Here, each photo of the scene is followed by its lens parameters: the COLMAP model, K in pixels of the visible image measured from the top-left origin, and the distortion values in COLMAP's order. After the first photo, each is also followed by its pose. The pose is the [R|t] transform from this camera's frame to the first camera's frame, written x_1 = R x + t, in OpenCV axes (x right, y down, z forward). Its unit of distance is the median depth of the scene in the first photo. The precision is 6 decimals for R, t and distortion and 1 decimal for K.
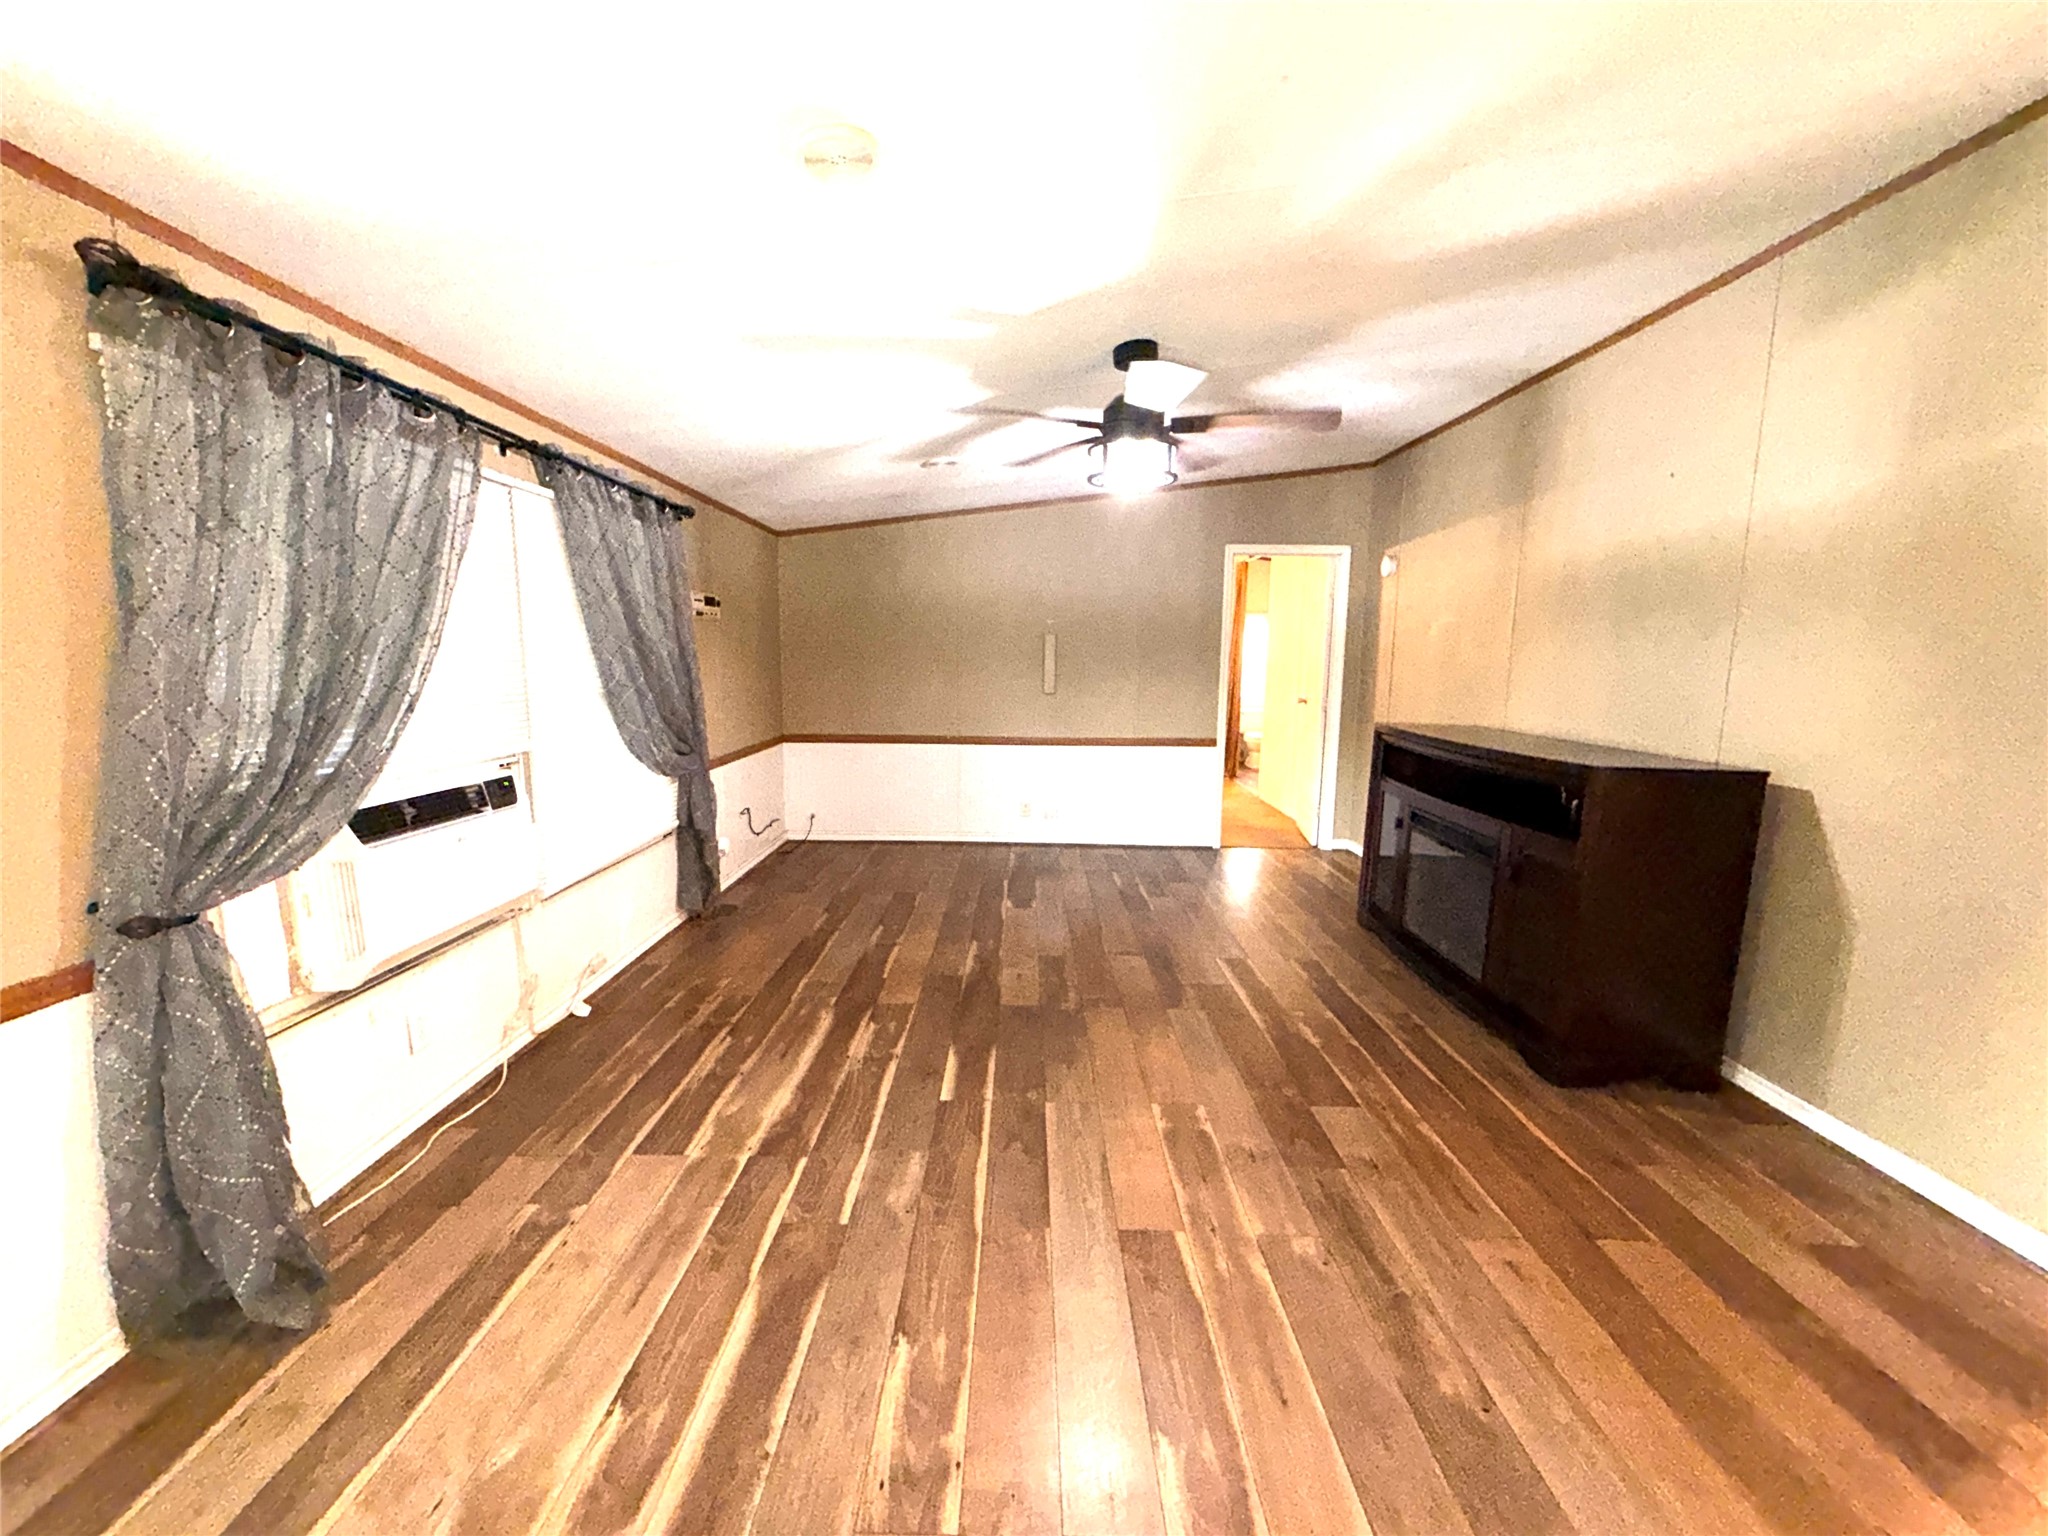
lens RADIAL K [[814.6, 0, 1020.6], [0, 814.6, 770.1], [0, 0, 1]] dist [-0.002985, 0.000471]
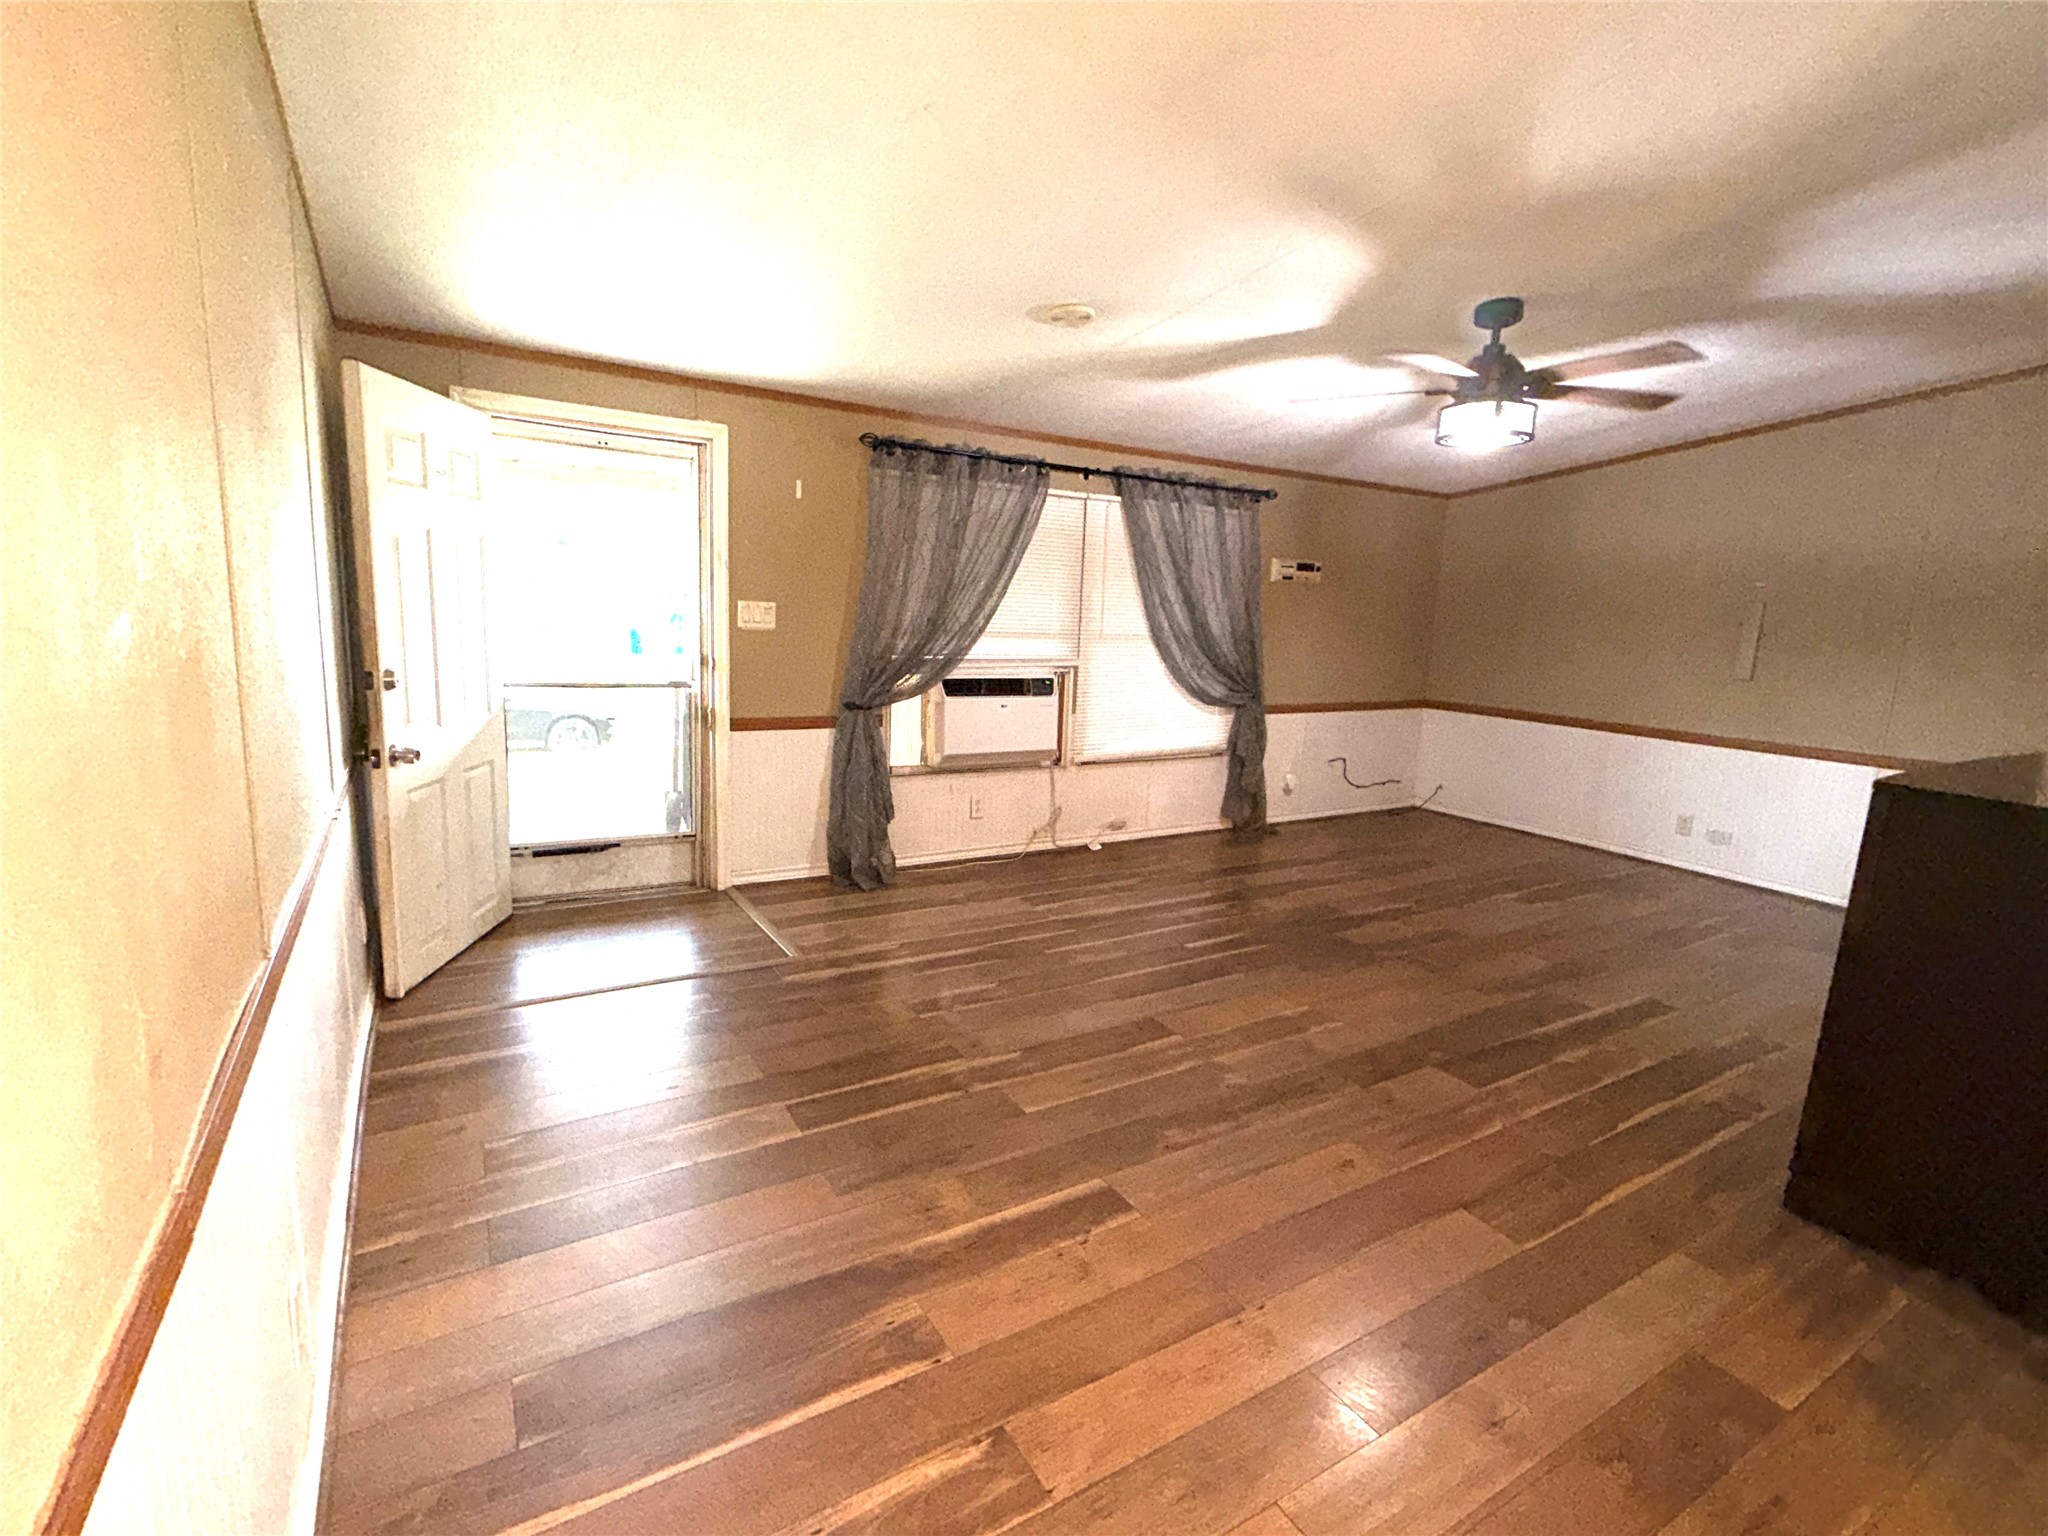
lens RADIAL K [[939.9, 0, 1013.4], [0, 939.9, 767.4], [0, 0, 1]] dist [-0.002583, 0.002268]
pose [[0.530074, 0.158553, -0.832996, 0.921496], [-0.152145, 0.984205, 0.090516, 0.023457], [0.834190, 0.078756, 0.545824, -0.081739]]
